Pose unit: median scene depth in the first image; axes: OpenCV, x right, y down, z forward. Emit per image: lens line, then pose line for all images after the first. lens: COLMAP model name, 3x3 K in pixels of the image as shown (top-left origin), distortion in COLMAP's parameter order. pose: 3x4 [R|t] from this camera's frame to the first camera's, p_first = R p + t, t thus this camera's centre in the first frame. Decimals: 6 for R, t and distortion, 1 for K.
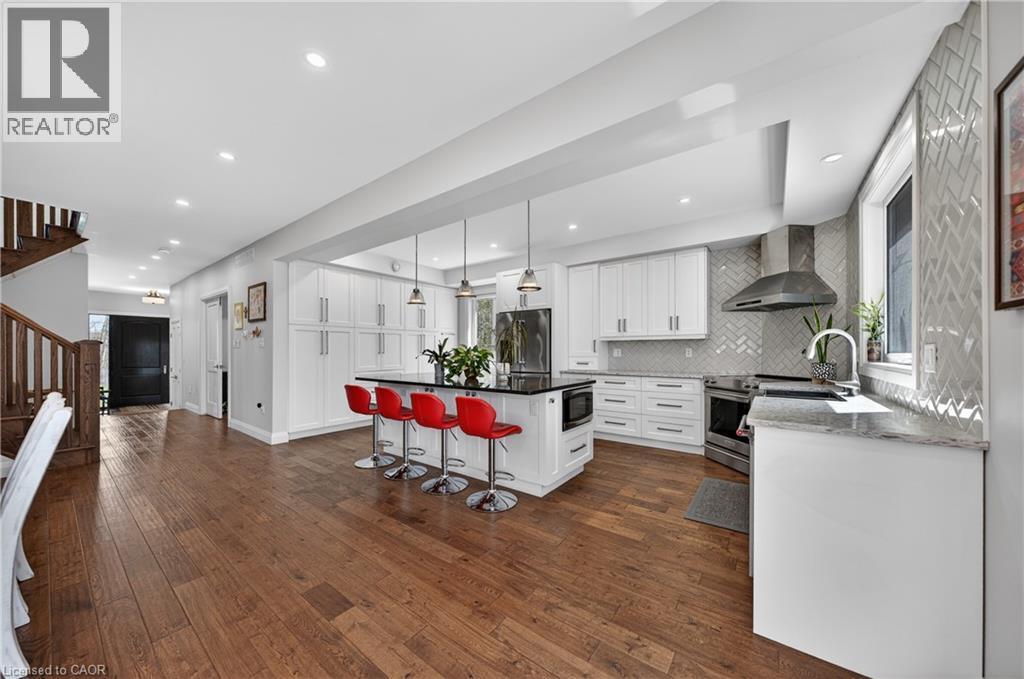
lens RADIAL K [[353.5, 0, 509.7], [0, 353.5, 351.8], [0, 0, 1]] dist [-0.000542, 0.000037]
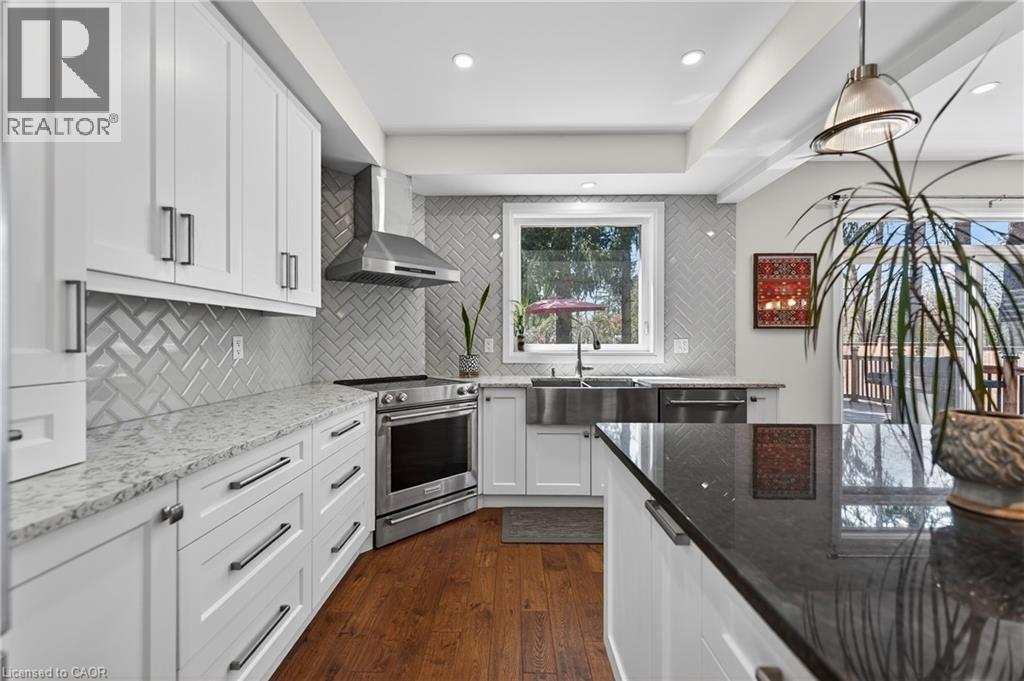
lens RADIAL K [[415.2, 0, 512.0], [0, 415.2, 340.5], [0, 0, 1]] dist [0.000059, 0.000035]
pose [[-0.597895, 0.002251, 0.801571, -0.044486], [0.000834, 0.999997, -0.002186, -0.005099], [-0.801574, -0.000638, -0.597896, 1.189466]]
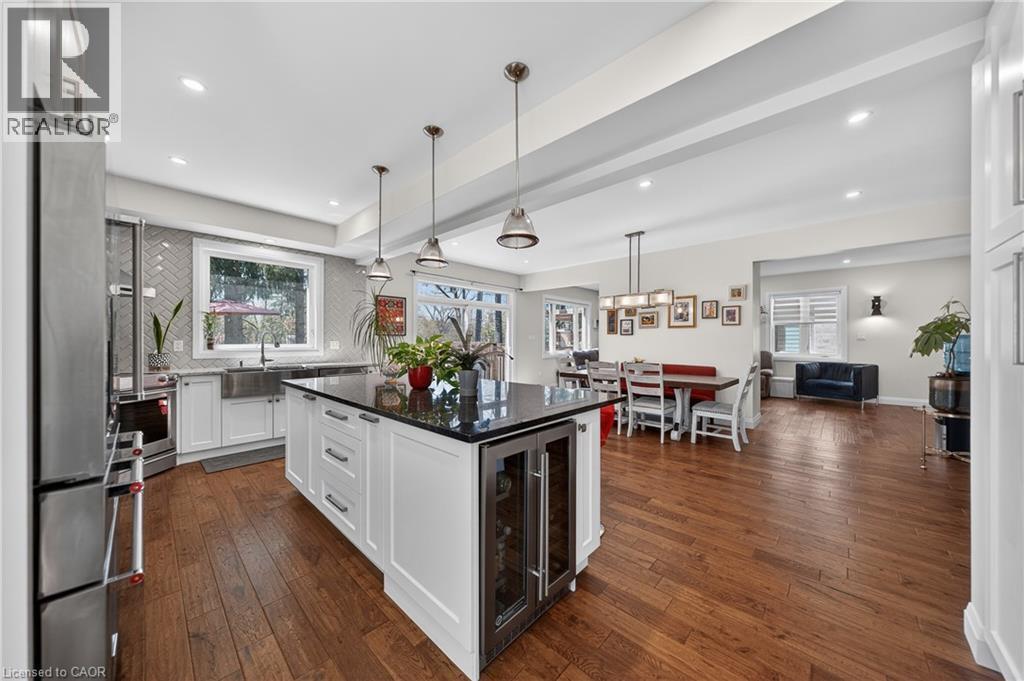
lens RADIAL K [[357.5, 0, 512.0], [0, 357.5, 340.5], [0, 0, 1]] dist [-0.001346, -0.000052]
pose [[-0.992027, 0.002759, 0.125997, -0.338169], [0.002796, 0.999996, 0.000120, -0.008376], [-0.125996, 0.000471, -0.992031, 1.557010]]
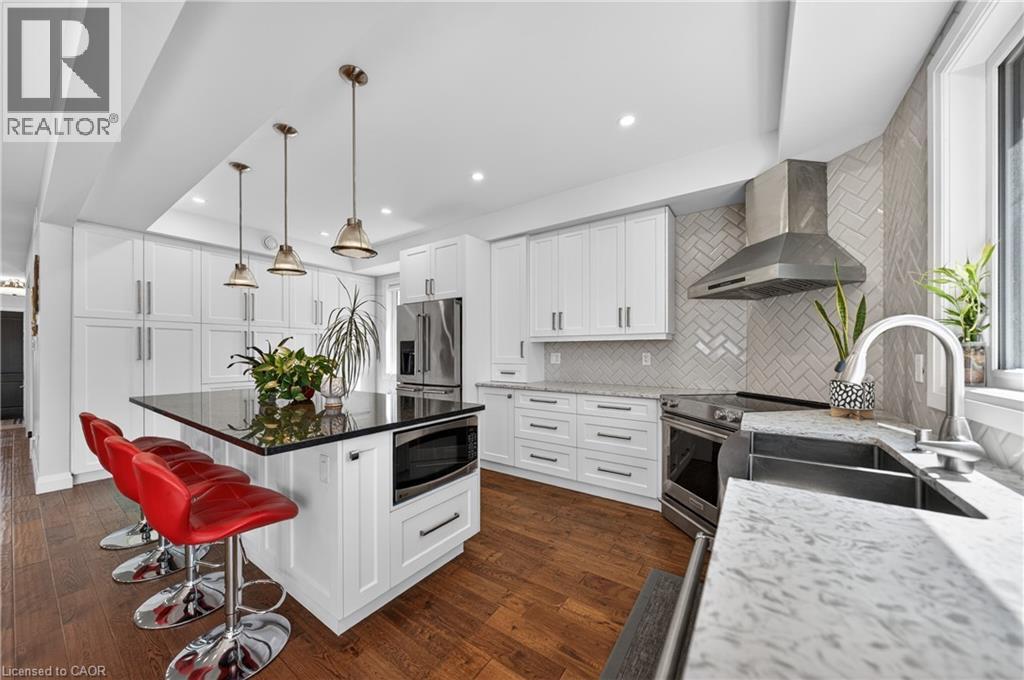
lens RADIAL K [[353.5, 0, 509.7], [0, 353.5, 352.3], [0, 0, 1]] dist [-0.000542, 0.000037]
pose [[0.999610, 0.002742, 0.027800, 0.242790], [-0.002656, 0.999992, -0.003108, -0.009760], [-0.027809, 0.003033, 0.999609, 0.337422]]
